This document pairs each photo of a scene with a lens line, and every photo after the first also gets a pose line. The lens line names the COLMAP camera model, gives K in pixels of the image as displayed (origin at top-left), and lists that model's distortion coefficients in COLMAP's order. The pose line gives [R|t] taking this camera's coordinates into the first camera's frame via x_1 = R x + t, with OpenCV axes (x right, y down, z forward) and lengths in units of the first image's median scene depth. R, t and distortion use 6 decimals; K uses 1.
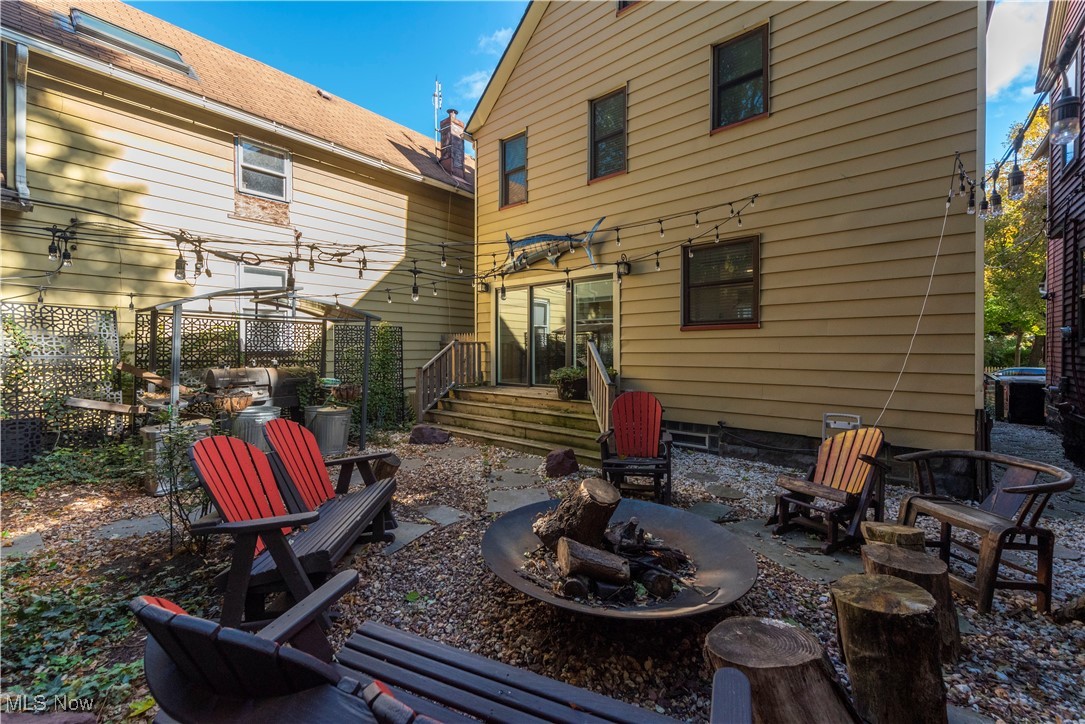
lens RADIAL K [[434.3, 0, 537.2], [0, 434.3, 352.2], [0, 0, 1]] dist [-0.003125, -0.002185]
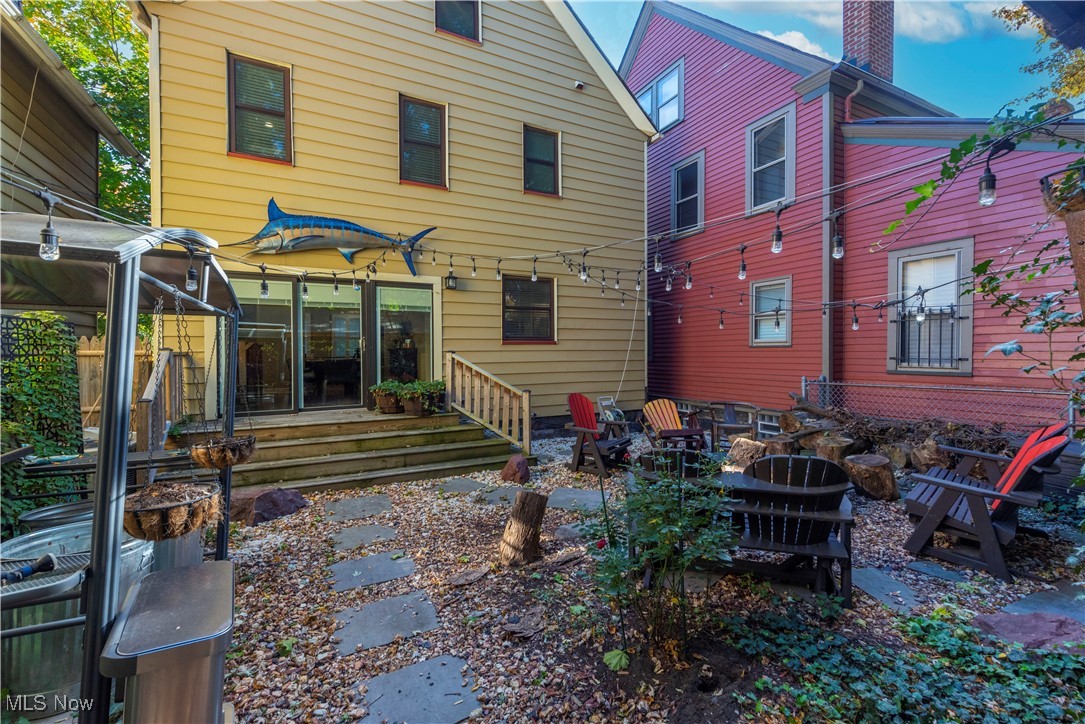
lens RADIAL K [[434.3, 0, 535.5], [0, 434.3, 359.1], [0, 0, 1]] dist [-0.003125, -0.002185]
pose [[0.397611, -0.007324, 0.917525, -0.636593], [0.017766, 0.999842, 0.000282, -0.006137], [-0.917382, 0.016188, 0.397678, 0.381239]]
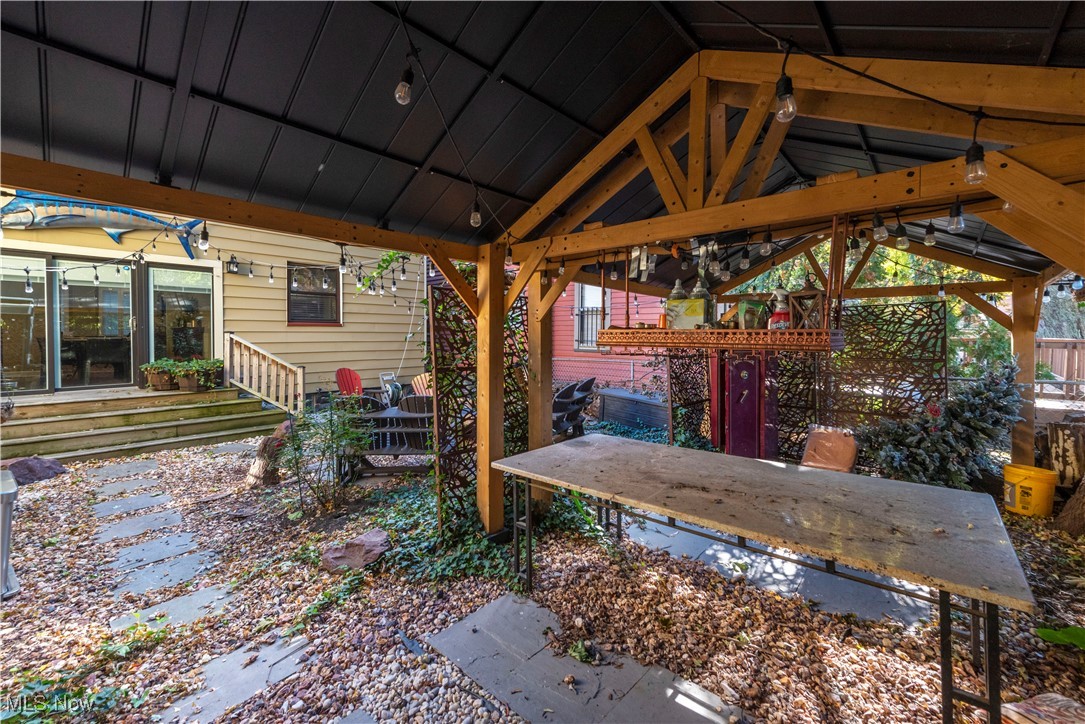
lens RADIAL K [[434.3, 0, 497.6], [0, 434.3, 346.2], [0, 0, 1]] dist [-0.003125, -0.002185]
pose [[0.104626, -0.019356, 0.994323, -0.785113], [0.010917, 0.999773, 0.018314, -0.004100], [-0.994452, 0.008939, 0.104814, 0.202260]]
